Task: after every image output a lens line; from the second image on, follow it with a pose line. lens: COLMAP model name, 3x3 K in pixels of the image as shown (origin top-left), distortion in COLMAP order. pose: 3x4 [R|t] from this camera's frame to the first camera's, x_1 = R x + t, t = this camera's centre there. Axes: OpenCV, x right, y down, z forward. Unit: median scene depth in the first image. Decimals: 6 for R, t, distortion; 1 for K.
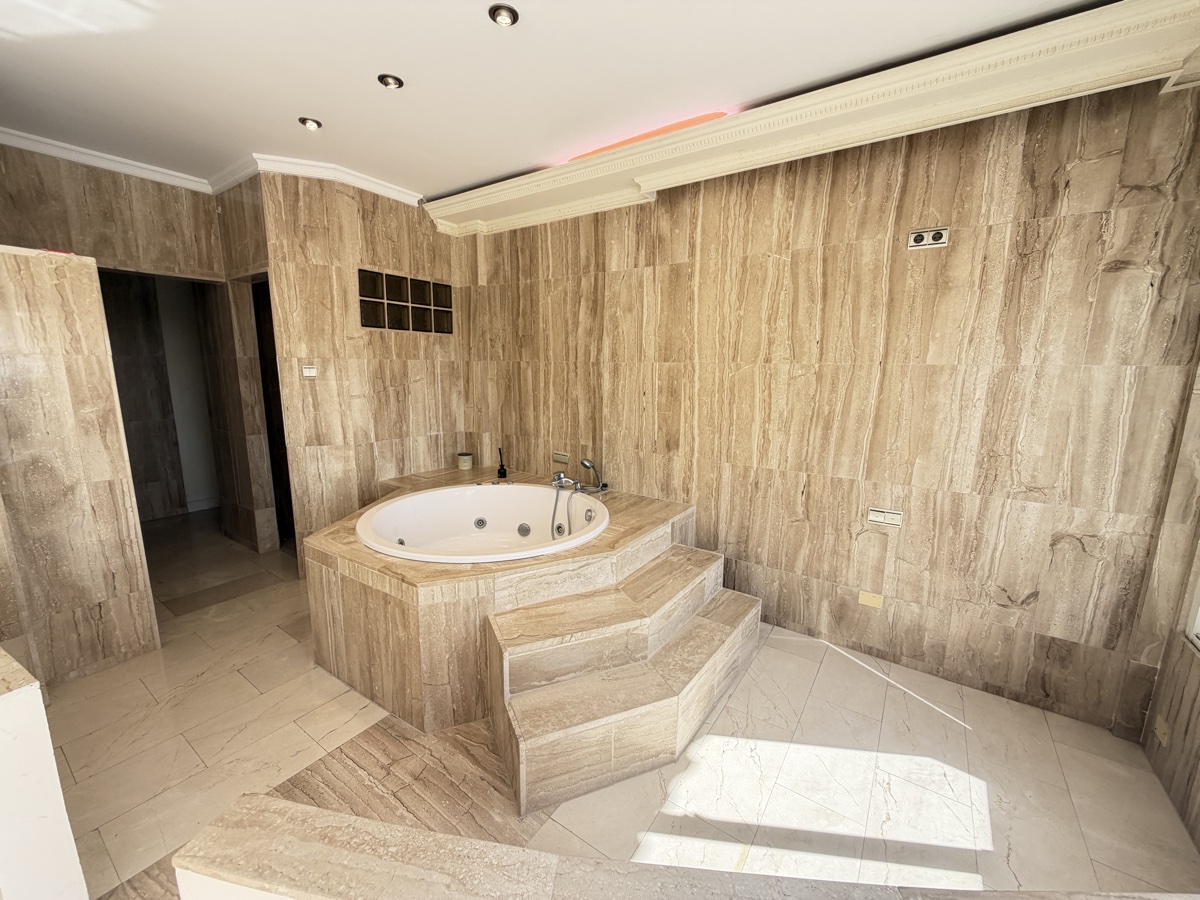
lens RADIAL K [[480.0, 0, 597.5], [0, 480.0, 452.8], [0, 0, 1]] dist [-0.000512, -0.000140]
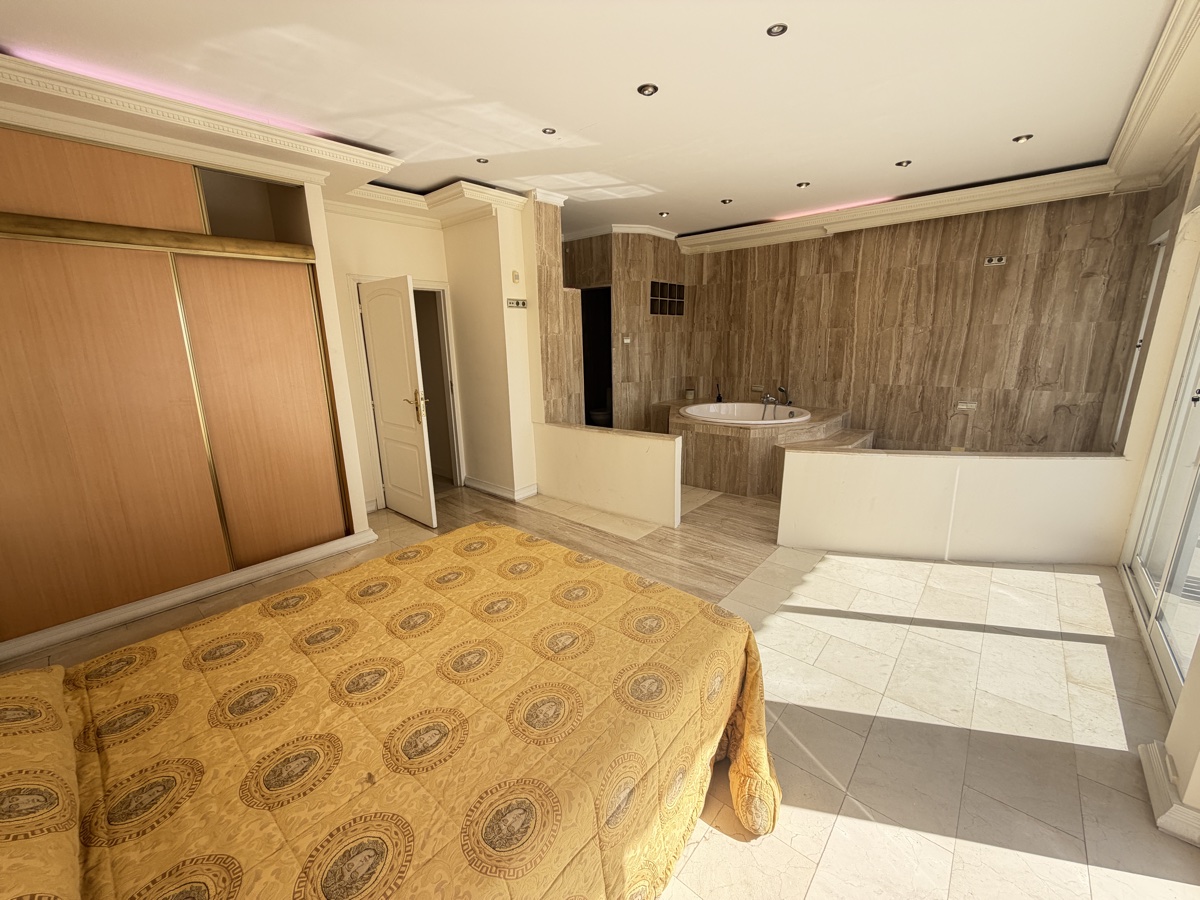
lens RADIAL K [[480.0, 0, 597.5], [0, 480.0, 452.8], [0, 0, 1]] dist [-0.000512, -0.000140]
pose [[0.993449, -0.006889, -0.114073, -0.595730], [0.013805, 0.998106, 0.059949, 0.170315], [0.113444, -0.061131, 0.991662, -0.988944]]
